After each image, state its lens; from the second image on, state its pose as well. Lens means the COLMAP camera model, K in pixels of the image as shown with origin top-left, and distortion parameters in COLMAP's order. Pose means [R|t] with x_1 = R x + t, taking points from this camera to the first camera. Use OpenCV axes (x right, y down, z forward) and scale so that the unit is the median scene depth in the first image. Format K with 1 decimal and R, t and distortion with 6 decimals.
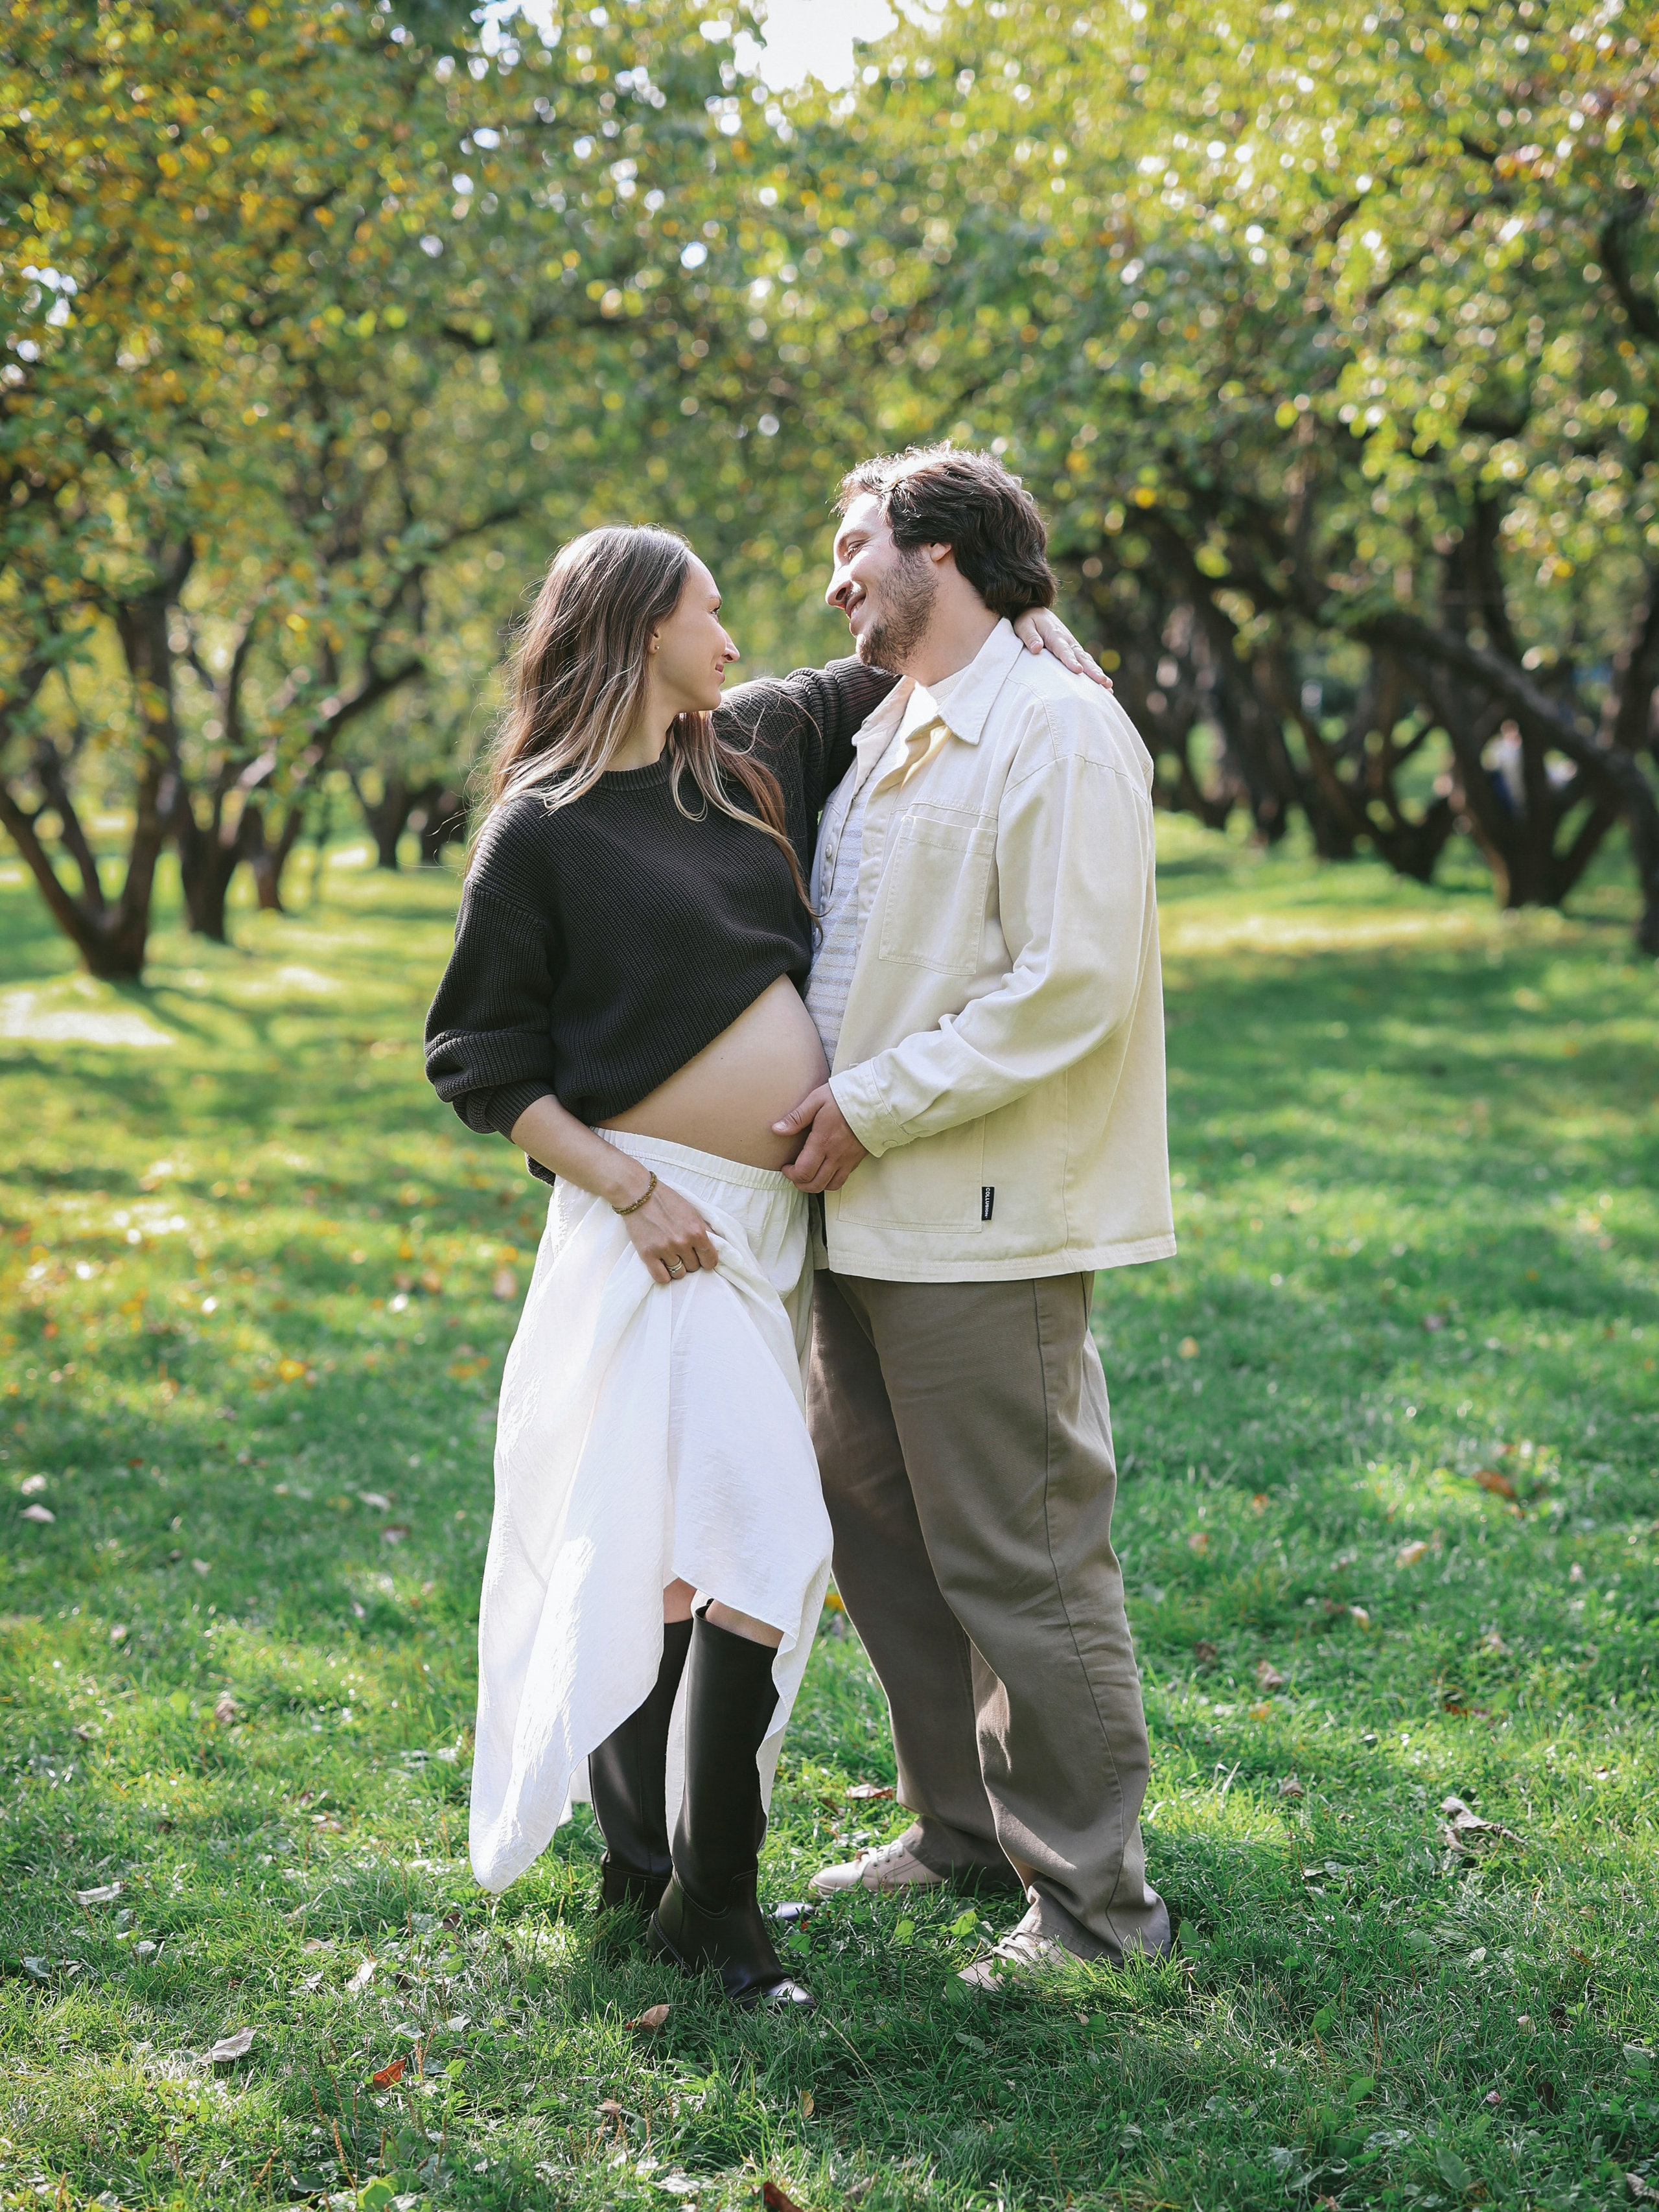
lens RADIAL K [[4050.2, 0, 974.8], [0, 4050.2, 1200.0], [0, 0, 1]] dist [0.002591, -0.080571]
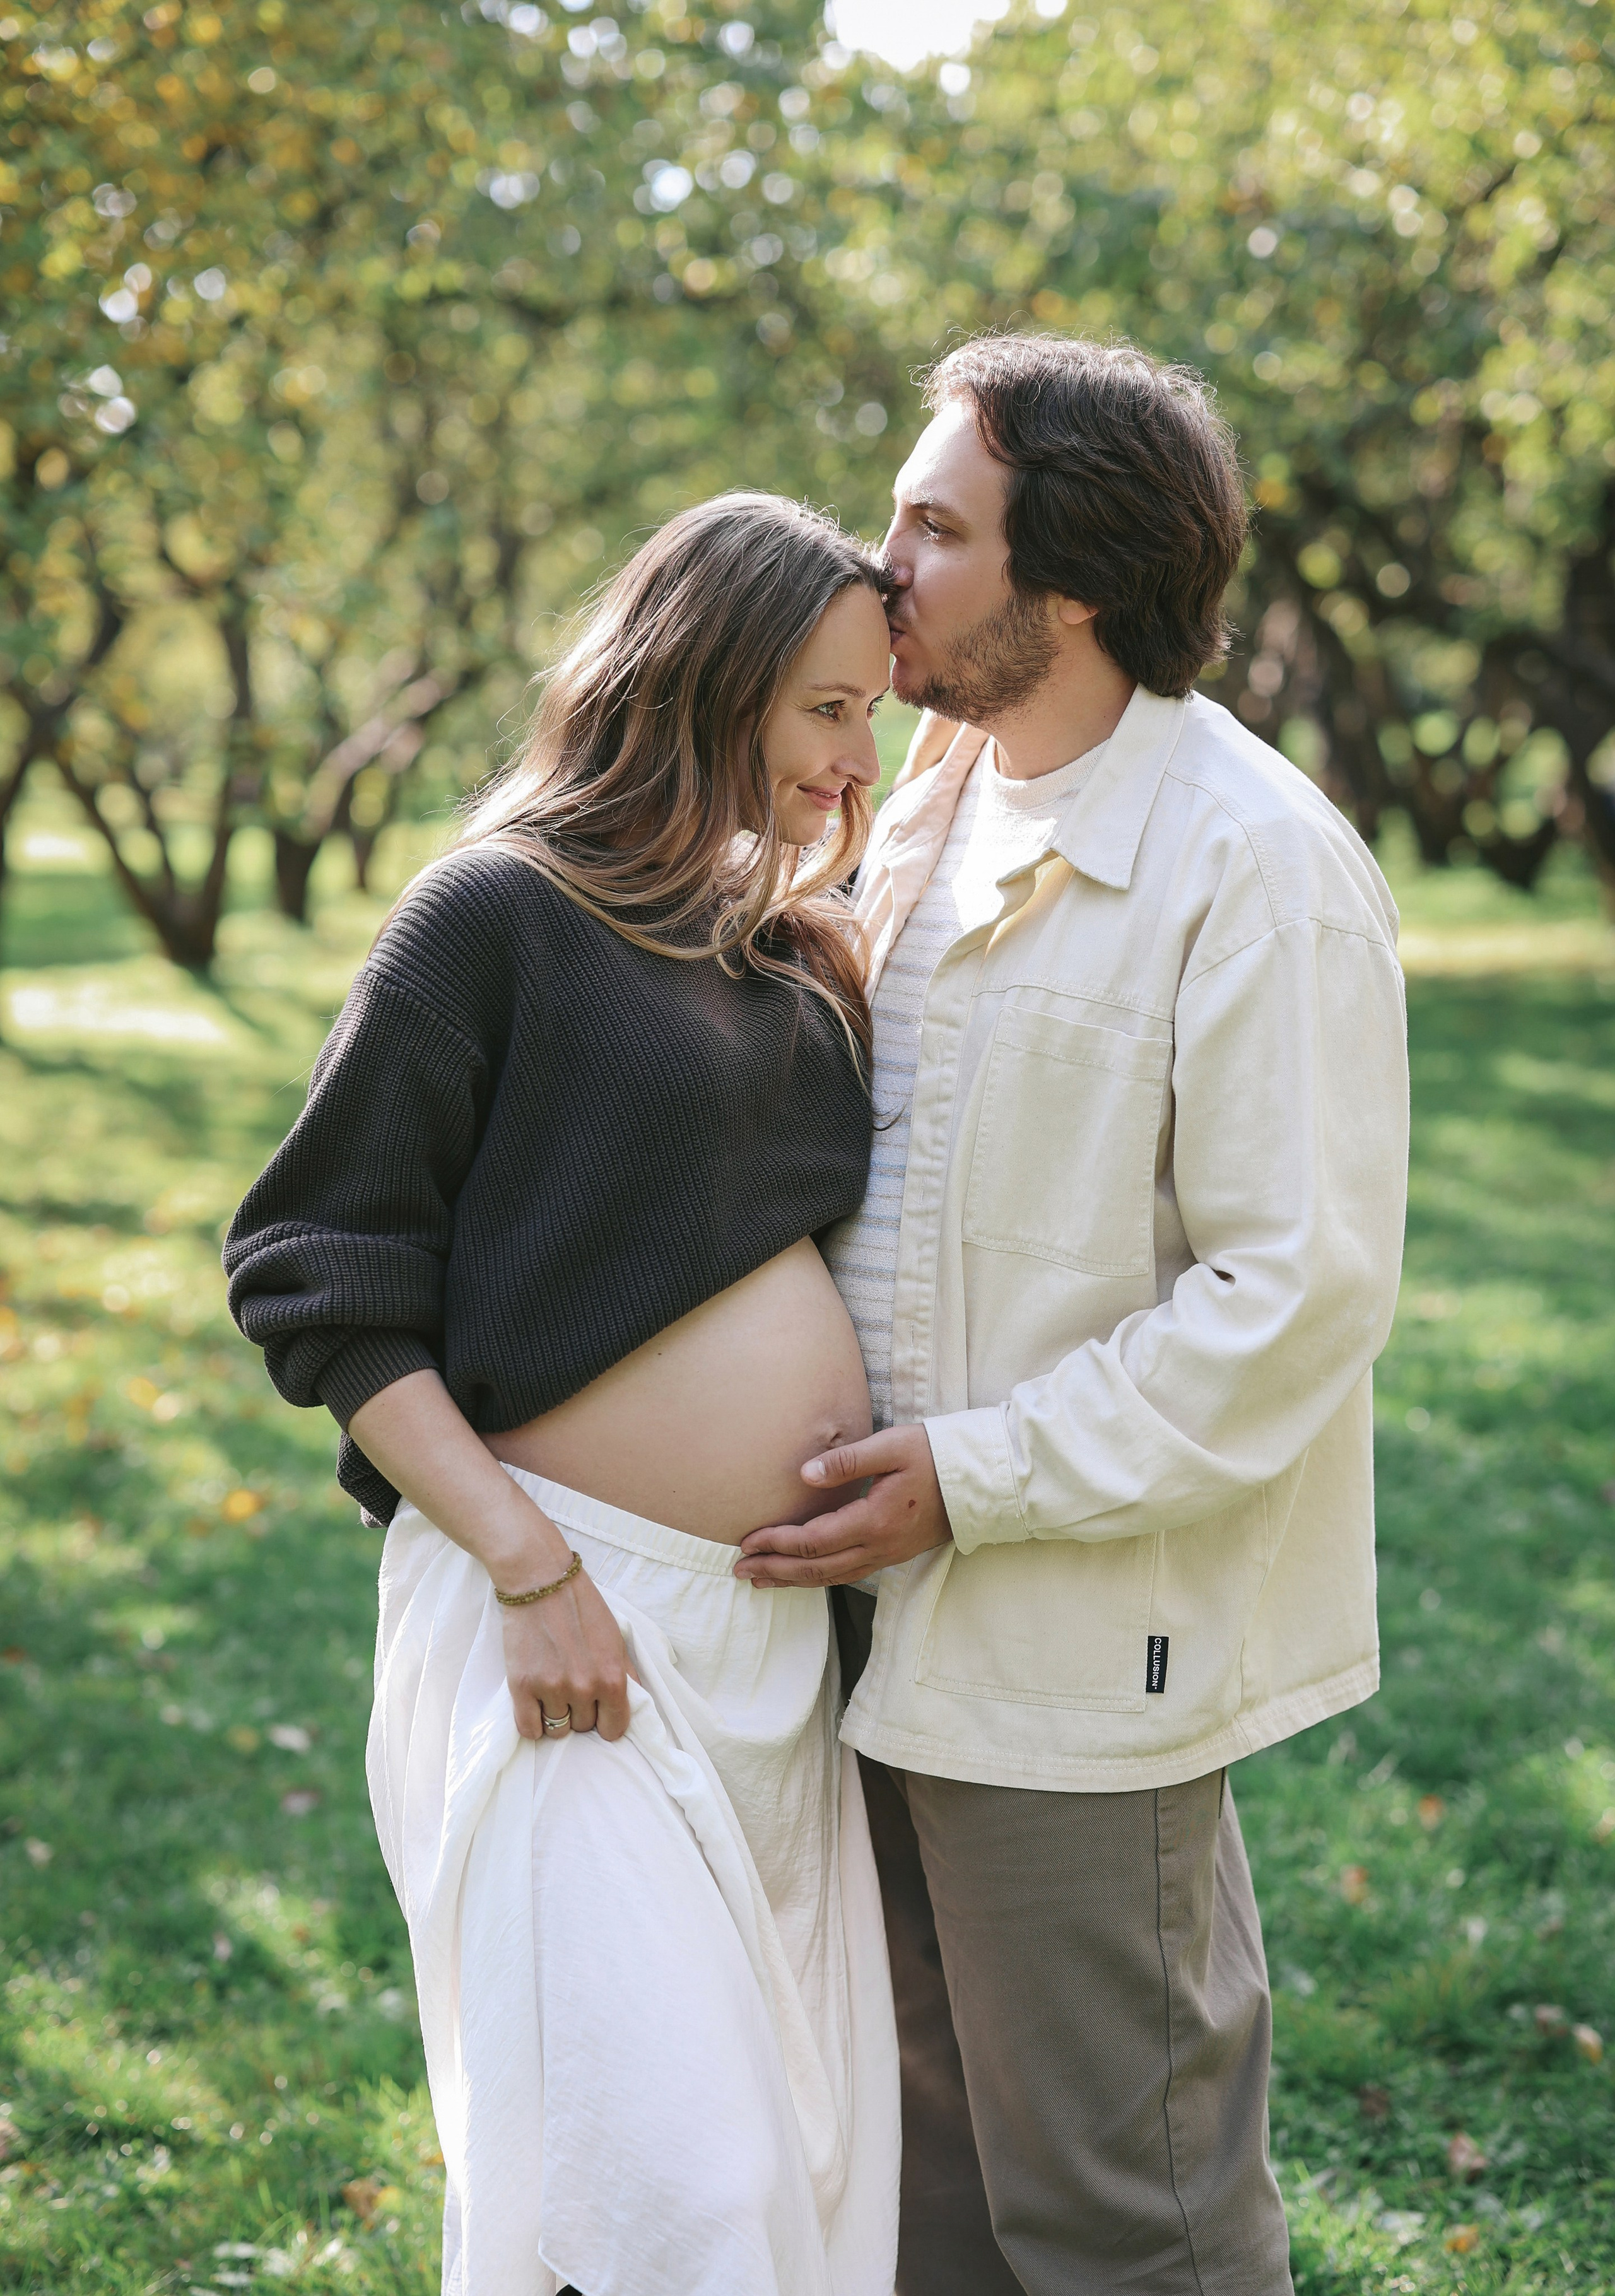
lens RADIAL K [[3852.0, 0, 931.7], [0, 3852.0, 1152.2], [0, 0, 1]] dist [0.022565, 0.119806]
pose [[0.999119, 0.024906, -0.033788, -0.000624], [-0.025031, 0.999681, -0.003309, -0.021324], [0.033695, 0.004152, 0.999424, 0.136958]]
